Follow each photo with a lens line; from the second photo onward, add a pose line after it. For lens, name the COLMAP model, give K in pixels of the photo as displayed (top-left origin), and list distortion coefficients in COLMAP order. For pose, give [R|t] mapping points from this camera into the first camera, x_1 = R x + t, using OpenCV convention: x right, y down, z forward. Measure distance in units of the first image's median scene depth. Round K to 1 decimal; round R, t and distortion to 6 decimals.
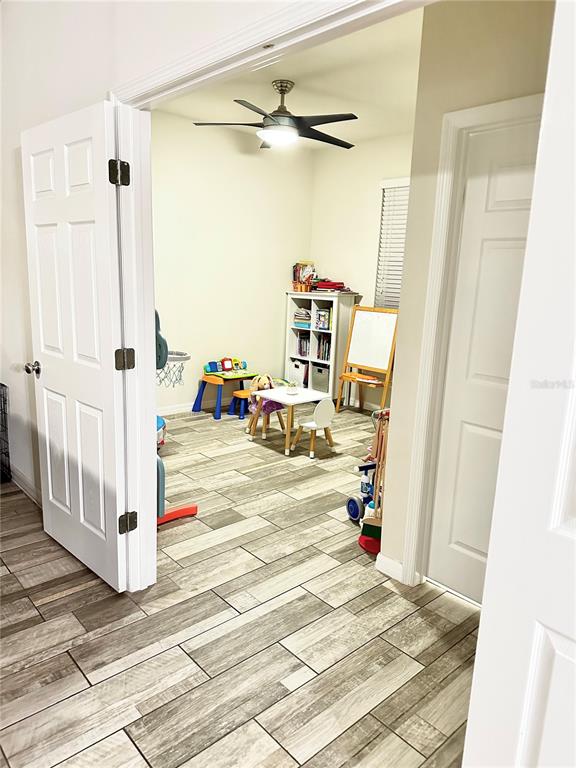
lens RADIAL K [[538.0, 0, 287.5], [0, 538.0, 383.9], [0, 0, 1]] dist [0.002140, -0.000233]
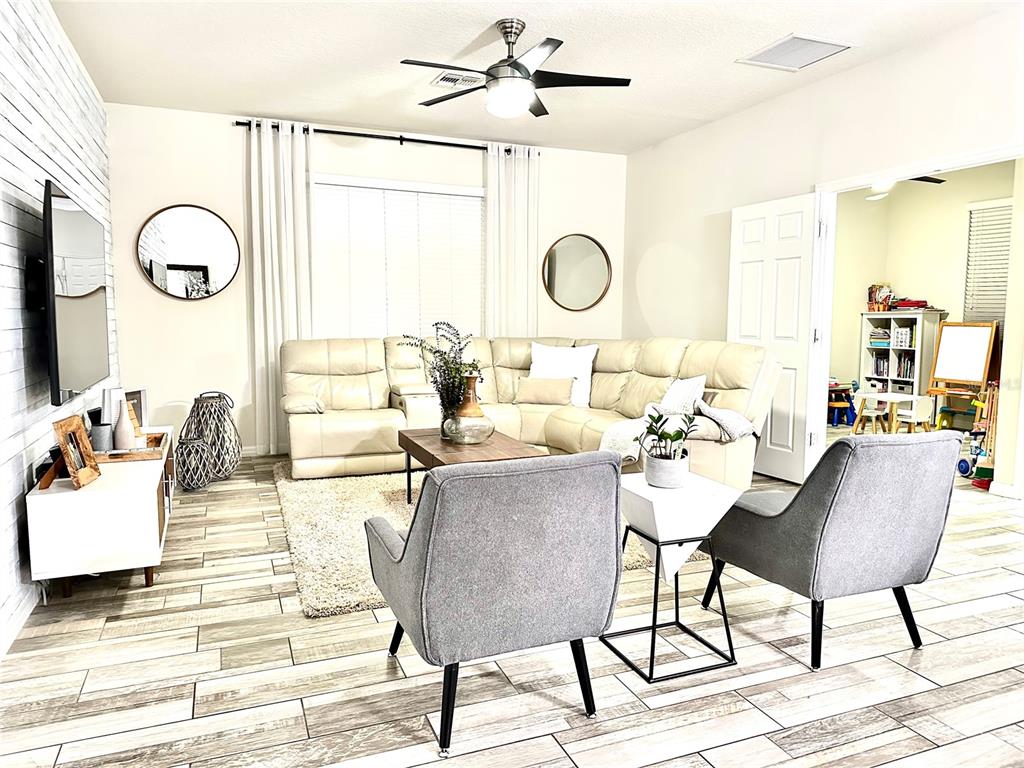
lens RADIAL K [[717.3, 0, 511.5], [0, 717.3, 383.6], [0, 0, 1]] dist [0.002140, -0.000233]
pose [[0.933522, -0.003996, -0.358497, -0.139663], [-0.035421, 0.994018, -0.103317, 0.131786], [0.356765, 0.109147, 0.927796, -0.506474]]
